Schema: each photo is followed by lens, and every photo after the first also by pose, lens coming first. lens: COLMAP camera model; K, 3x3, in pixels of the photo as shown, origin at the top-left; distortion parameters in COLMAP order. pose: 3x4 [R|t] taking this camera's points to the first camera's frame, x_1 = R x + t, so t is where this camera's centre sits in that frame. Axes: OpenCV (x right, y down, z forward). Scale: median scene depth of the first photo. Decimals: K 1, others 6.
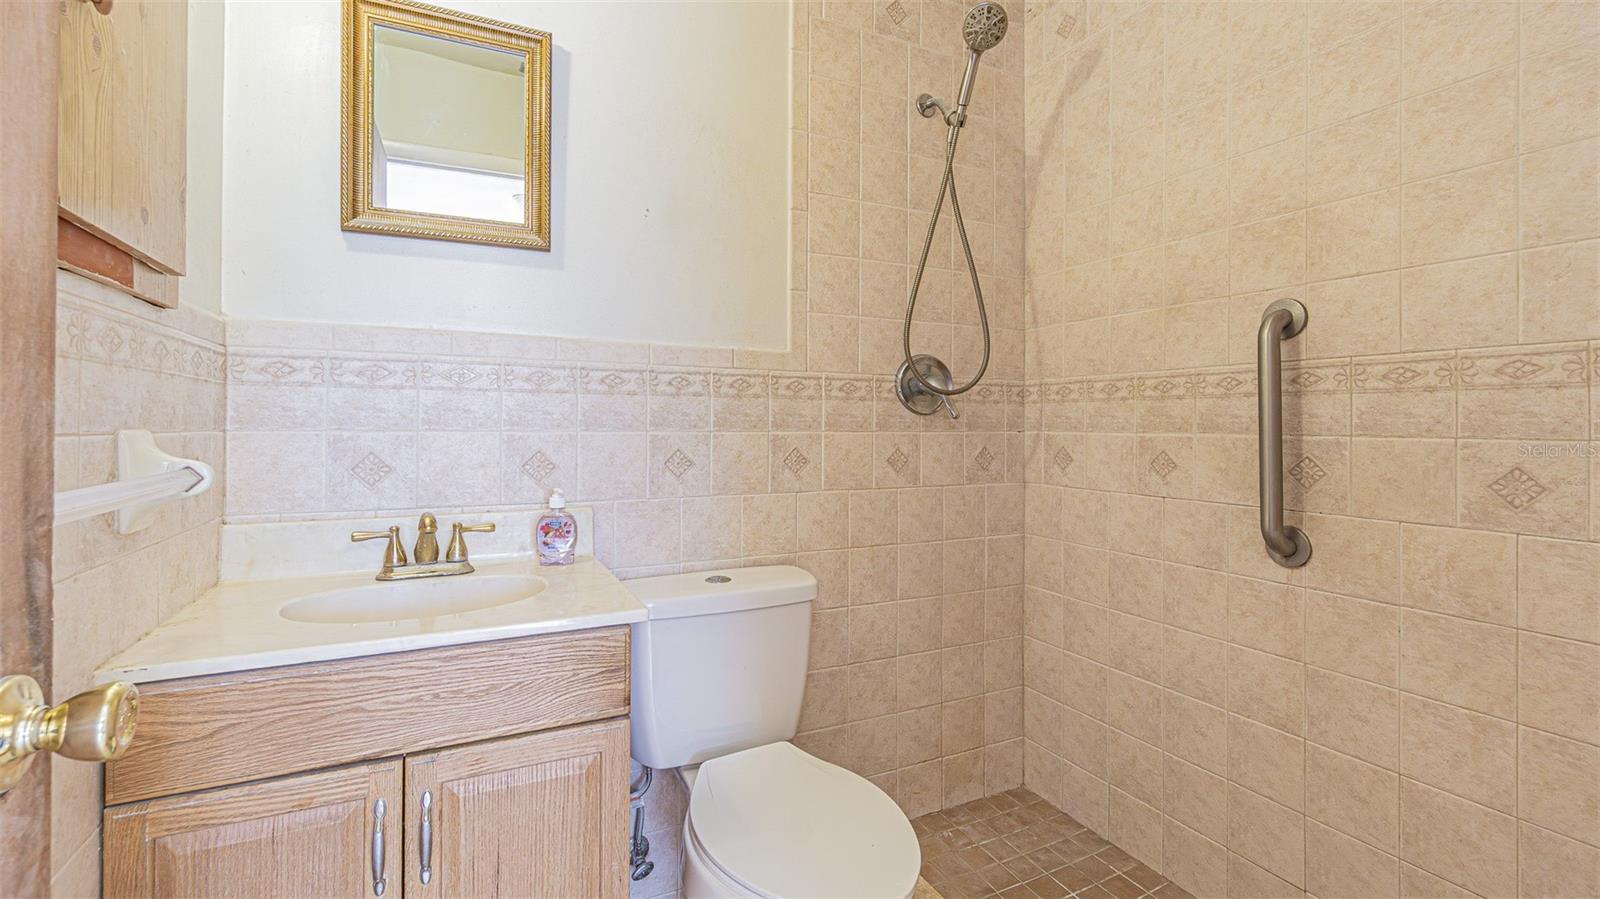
lens RADIAL K [[691.9, 0, 800.2], [0, 691.9, 455.4], [0, 0, 1]] dist [-0.002603, -0.000271]
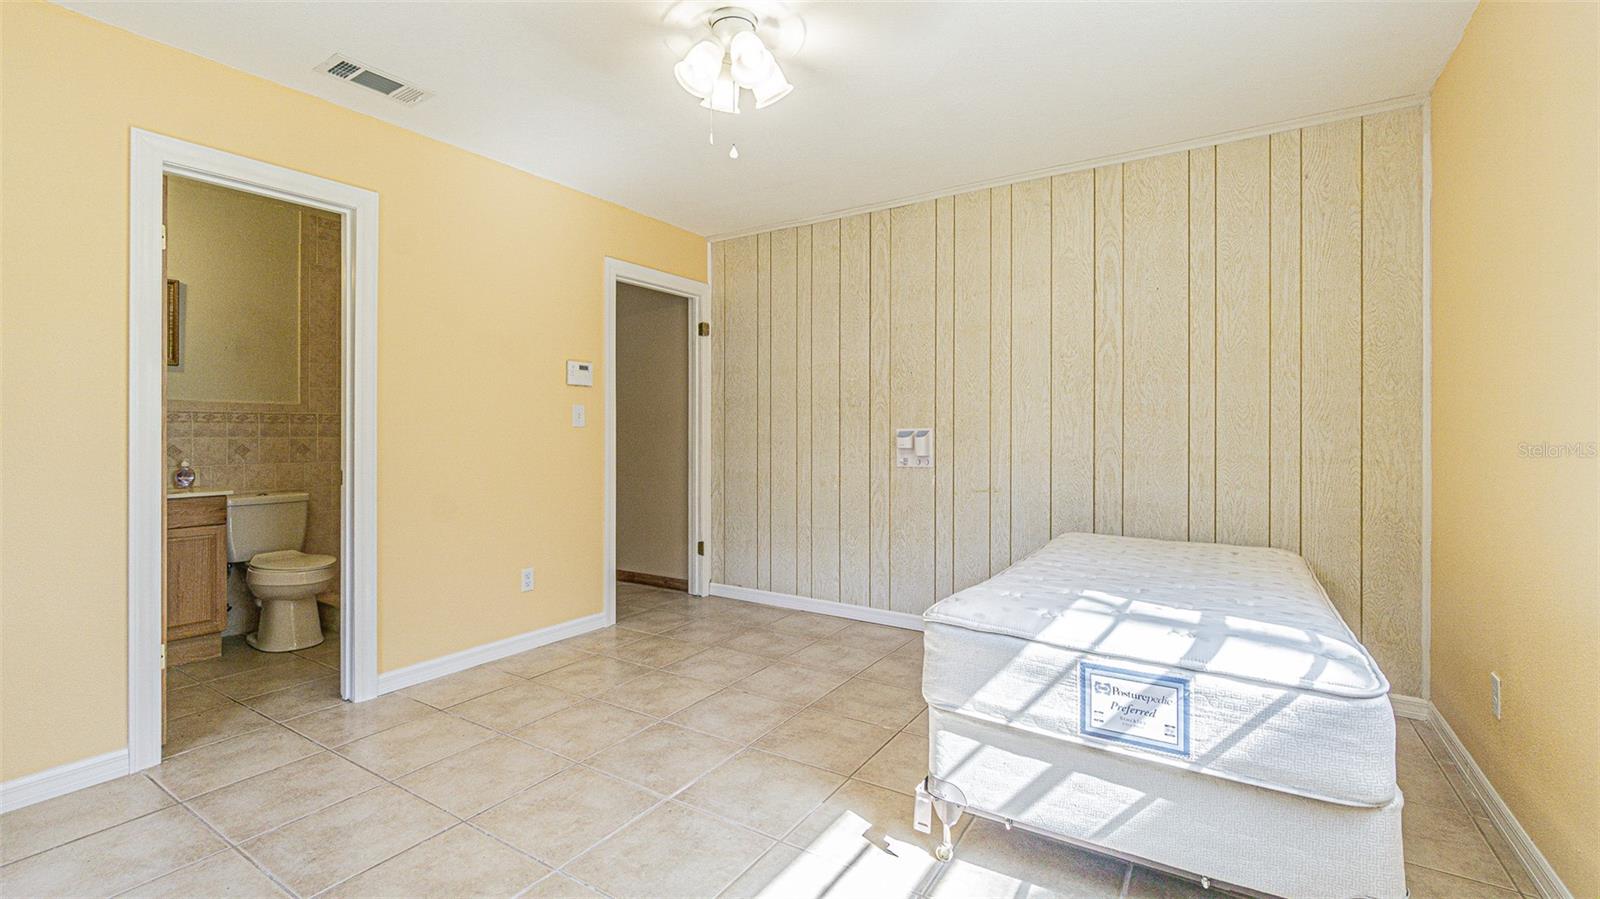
lens RADIAL K [[691.9, 0, 800.2], [0, 691.9, 455.4], [0, 0, 1]] dist [-0.002603, -0.000271]
pose [[0.871056, -0.011224, 0.491056, 0.347768], [0.012395, 0.999923, 0.000869, 0.052770], [-0.491028, 0.005330, 0.871127, -2.123545]]
